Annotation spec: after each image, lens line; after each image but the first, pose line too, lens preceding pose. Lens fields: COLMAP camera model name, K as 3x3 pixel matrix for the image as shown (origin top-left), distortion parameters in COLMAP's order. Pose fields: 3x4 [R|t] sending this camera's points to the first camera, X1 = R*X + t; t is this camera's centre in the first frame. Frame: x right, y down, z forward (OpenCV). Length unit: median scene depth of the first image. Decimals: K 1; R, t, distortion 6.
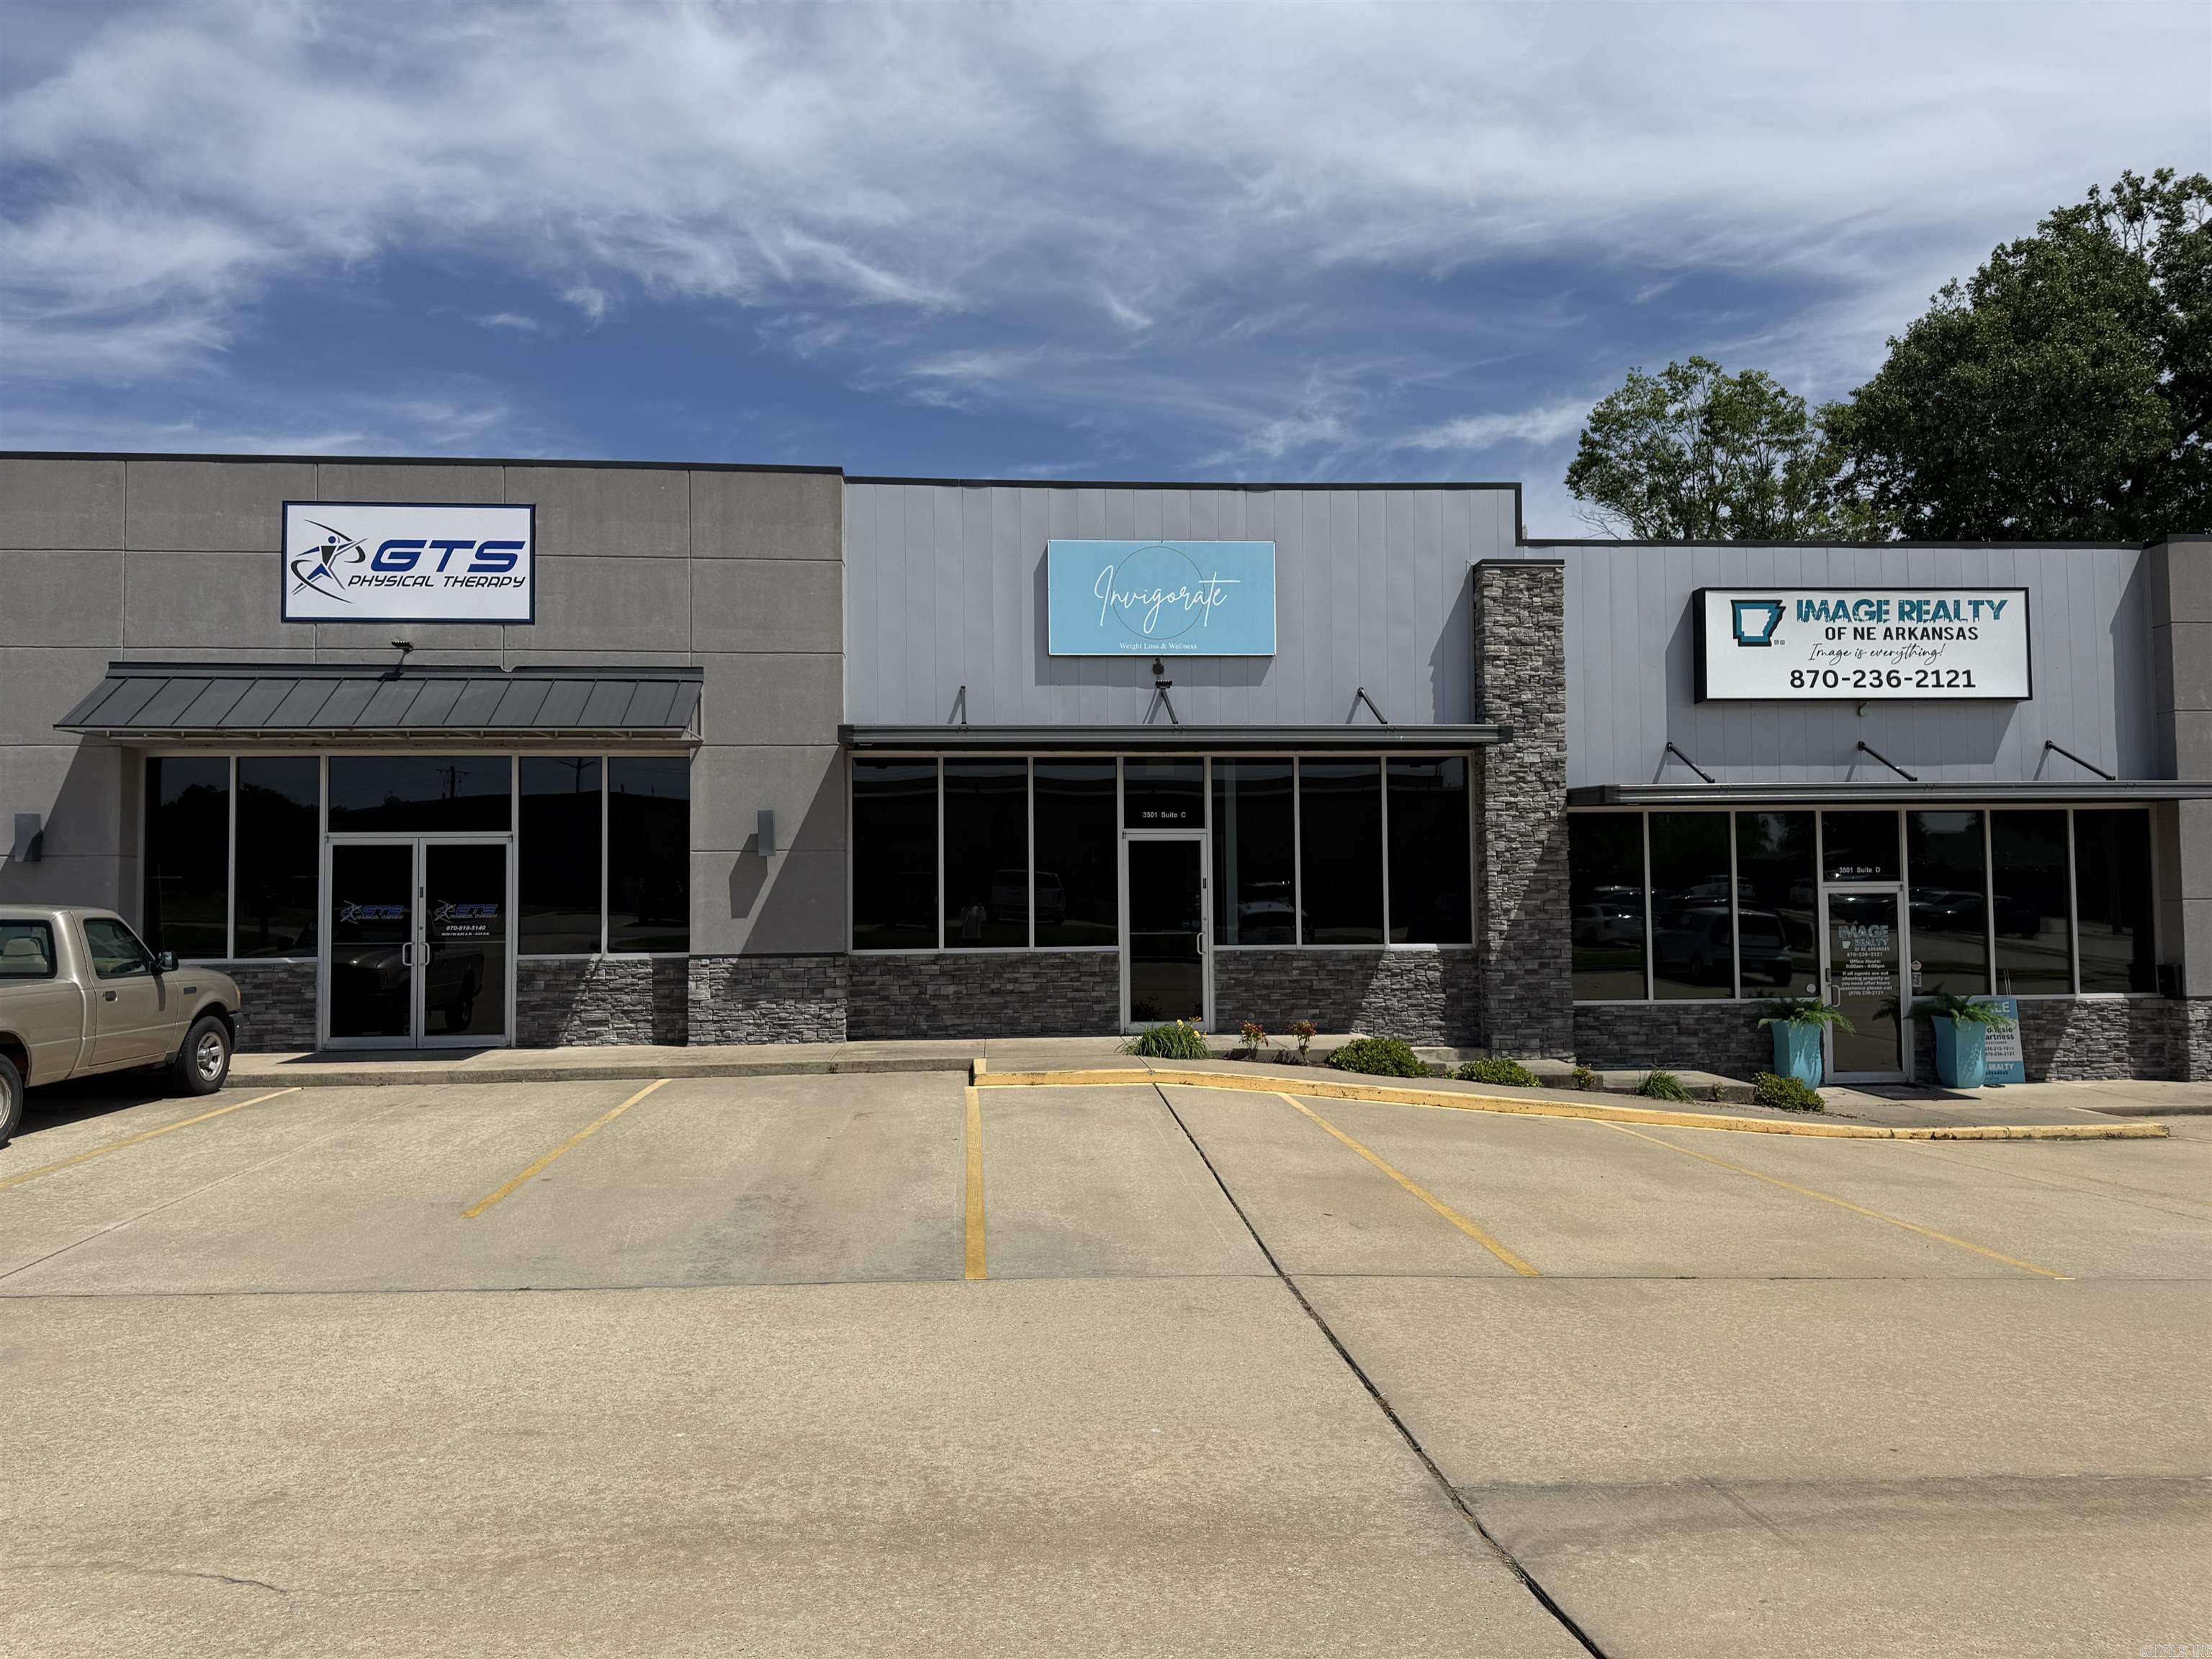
lens RADIAL K [[1561.4, 0, 1098.2], [0, 1561.4, 827.5], [0, 0, 1]] dist [0.060144, -0.068888]
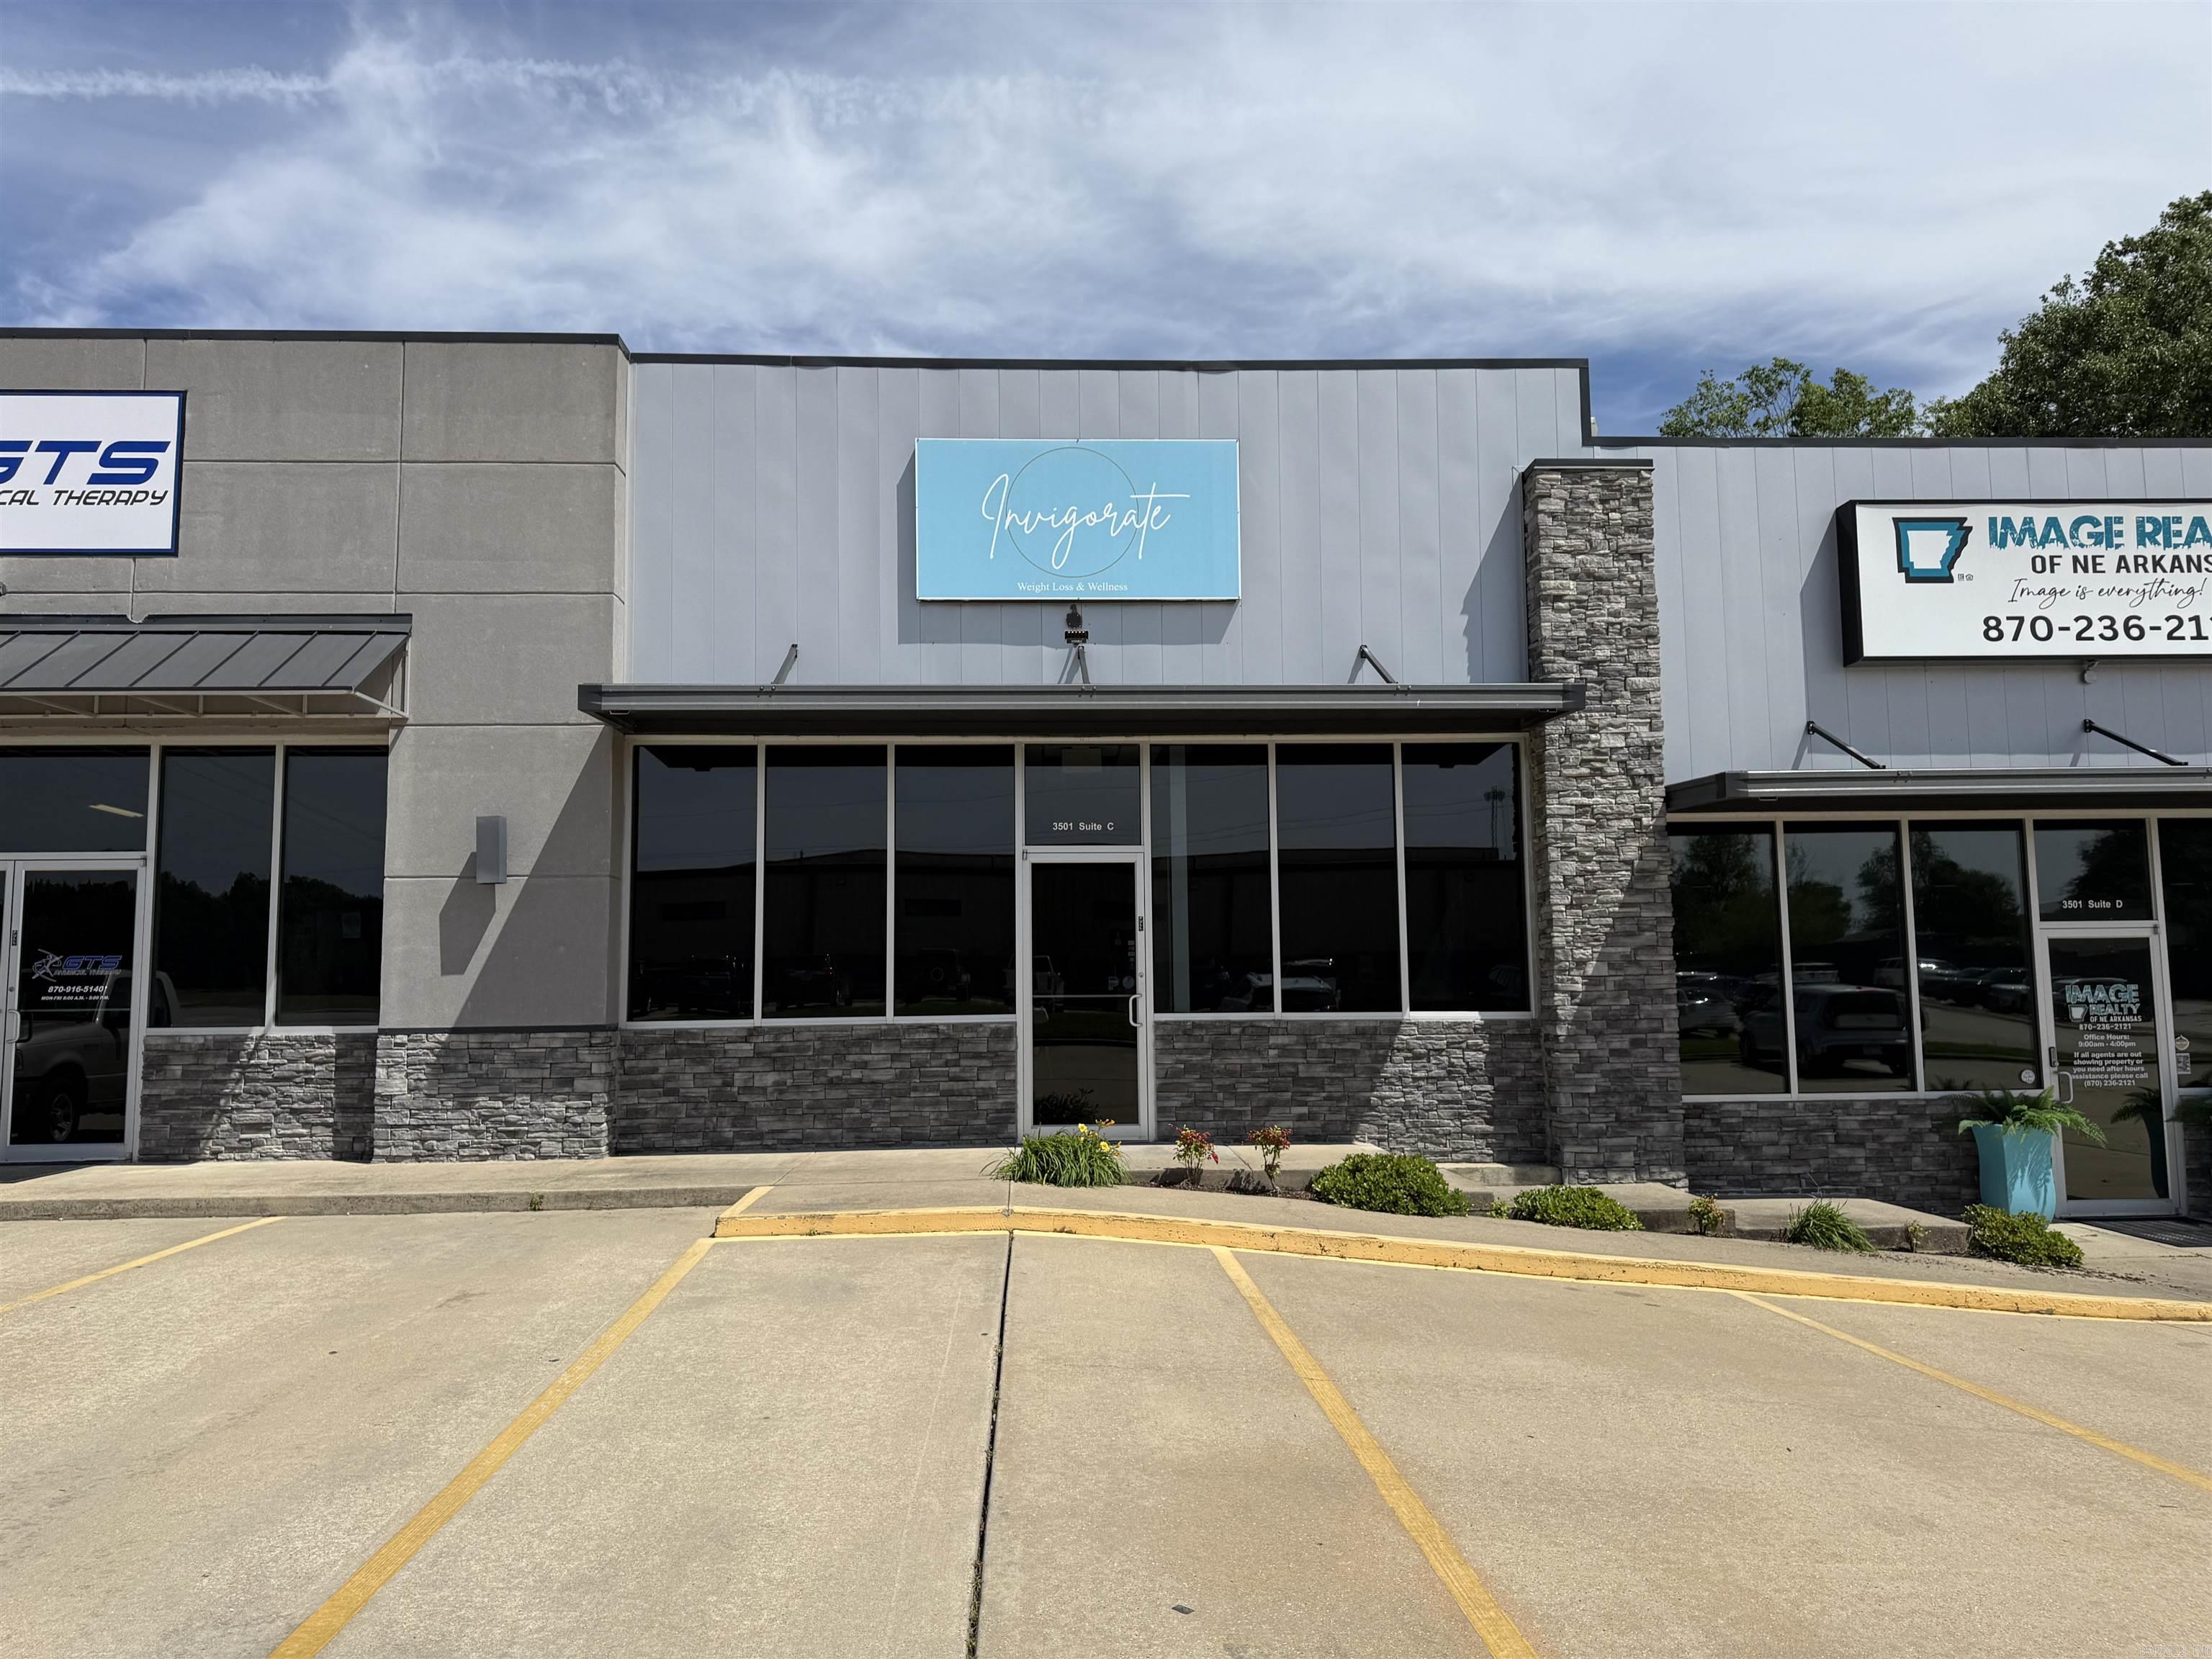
lens RADIAL K [[1561.4, 0, 1109.0], [0, 1561.4, 828.4], [0, 0, 1]] dist [0.060144, -0.068888]
pose [[0.999483, -0.005782, -0.031612, 0.076661], [0.003980, 0.998378, -0.056789, 0.032850], [0.031889, 0.056634, 0.997886, 0.305215]]
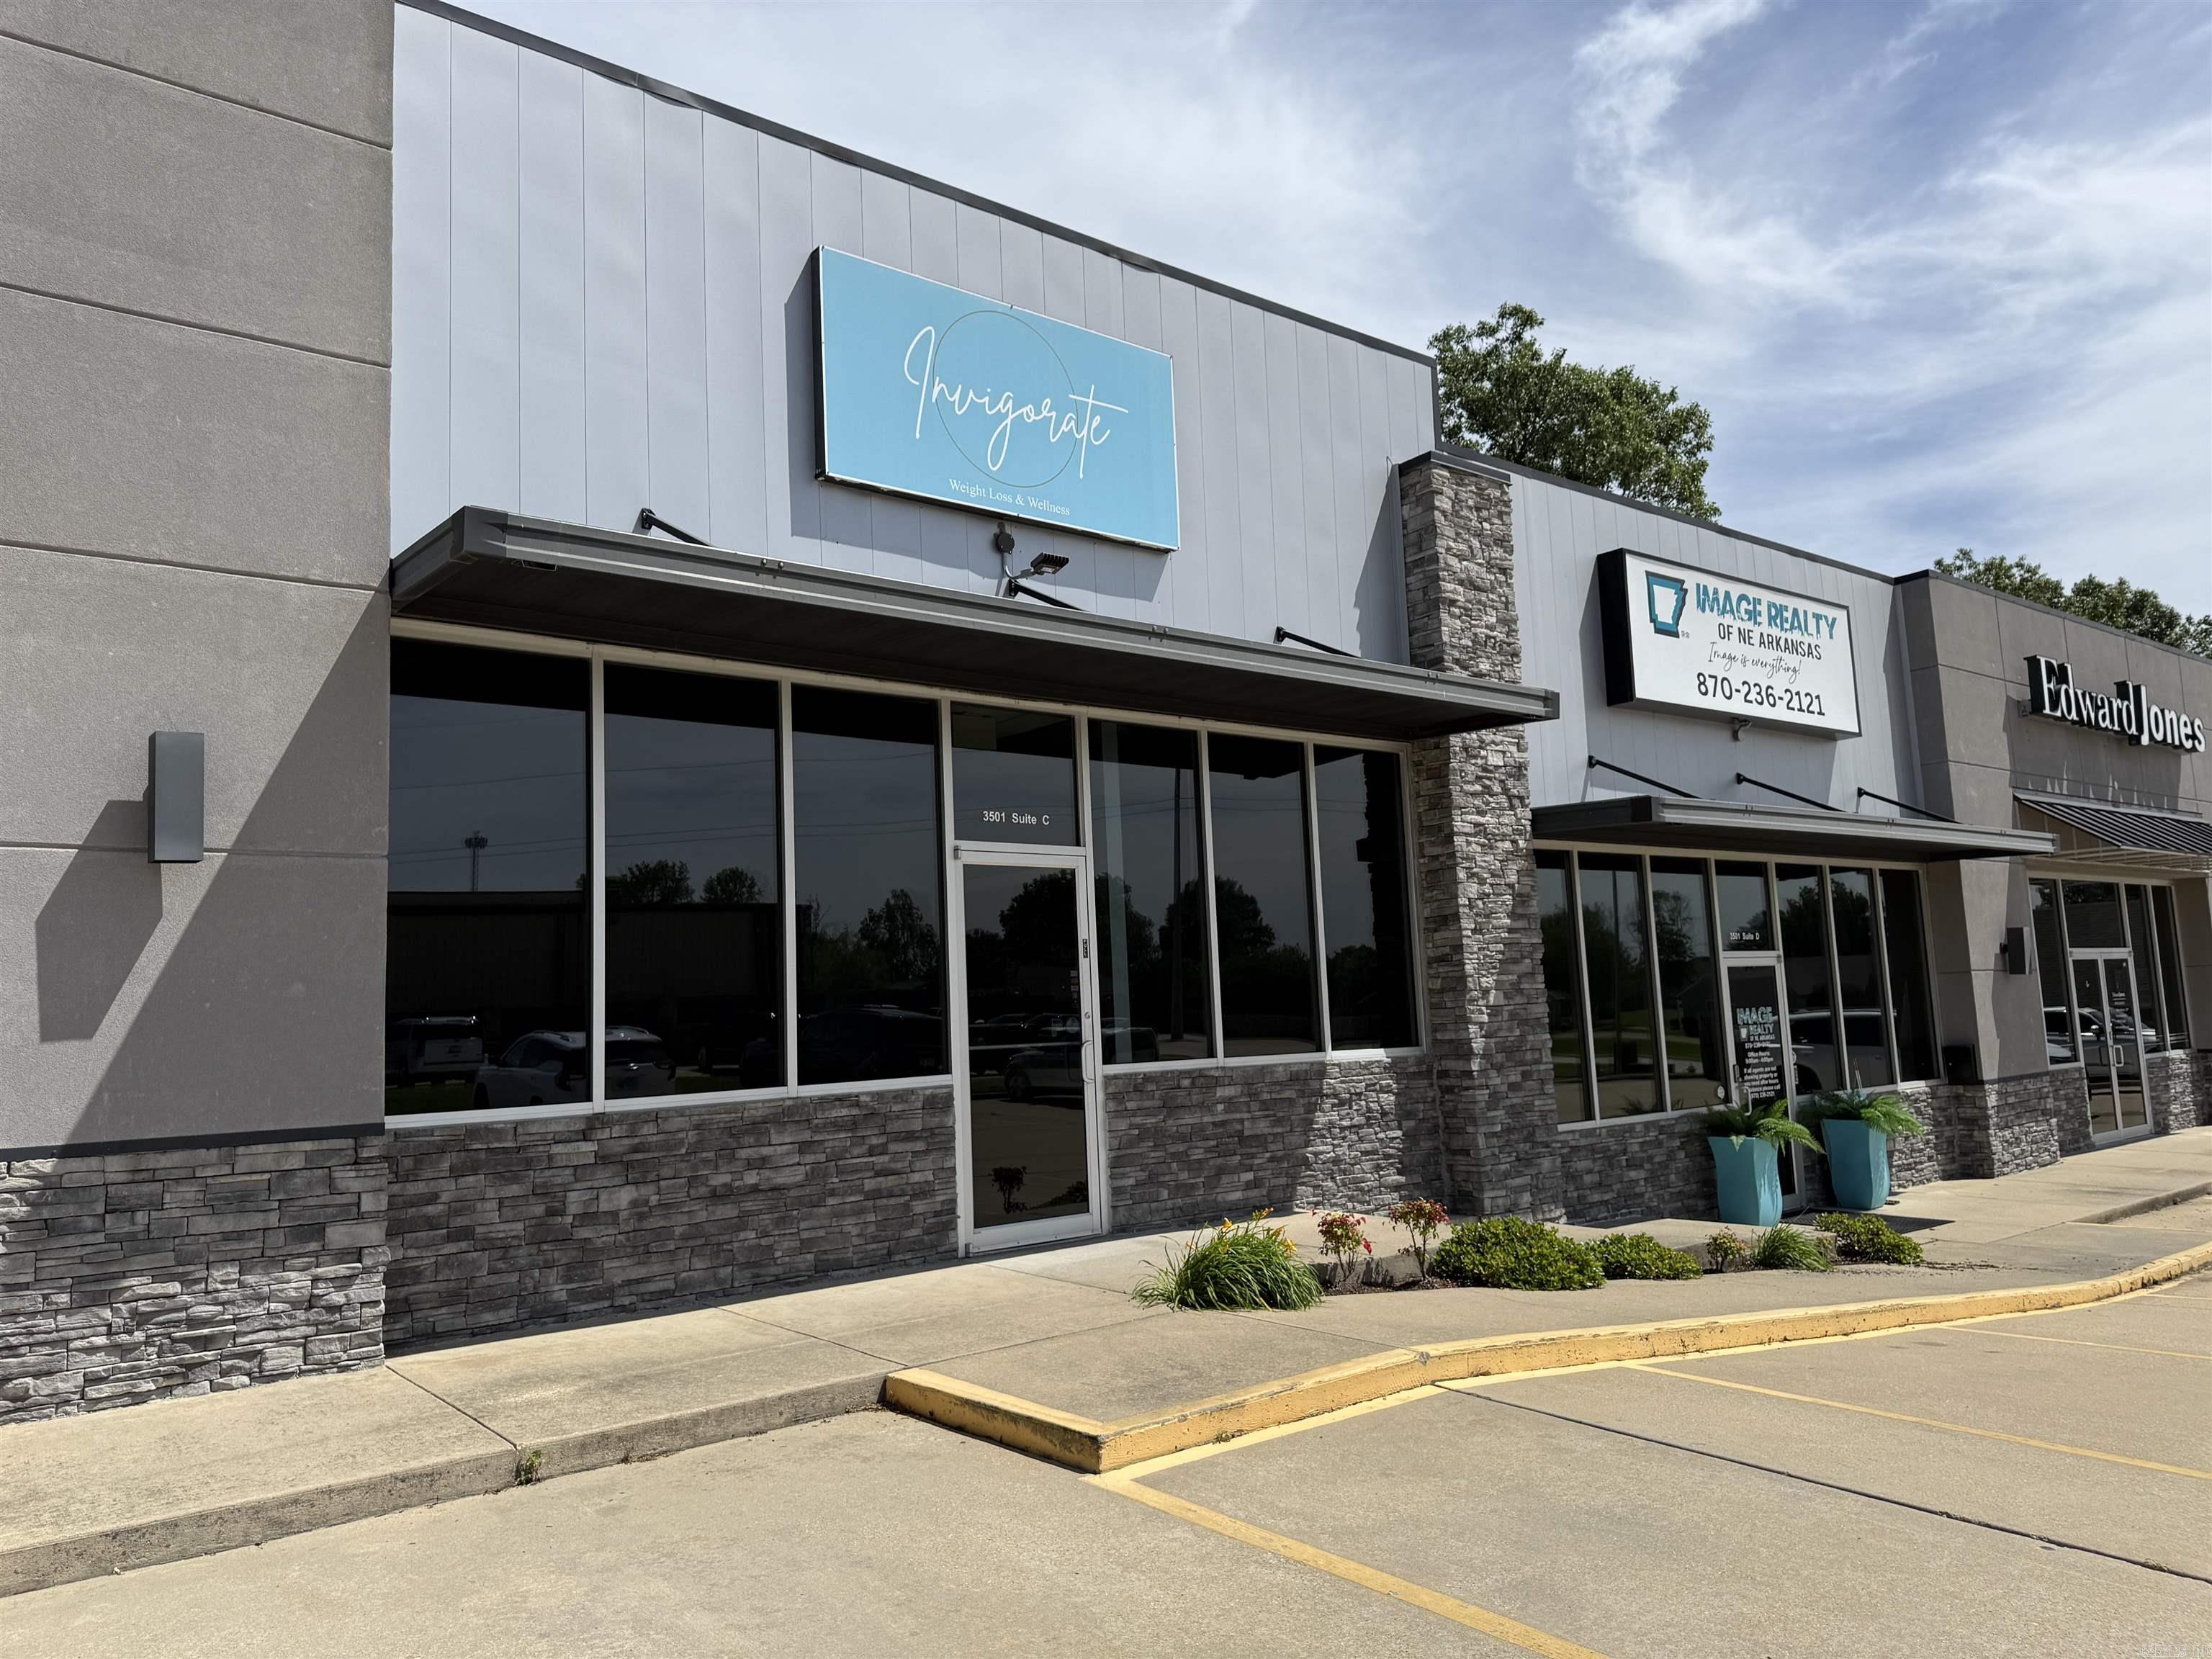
lens RADIAL K [[1561.4, 0, 1112.0], [0, 1561.4, 826.8], [0, 0, 1]] dist [0.060144, -0.068888]
pose [[0.825410, 0.044189, 0.562801, -0.227333], [0.006858, 0.996073, -0.088266, 0.041584], [-0.564491, 0.076716, 0.821866, 0.556149]]
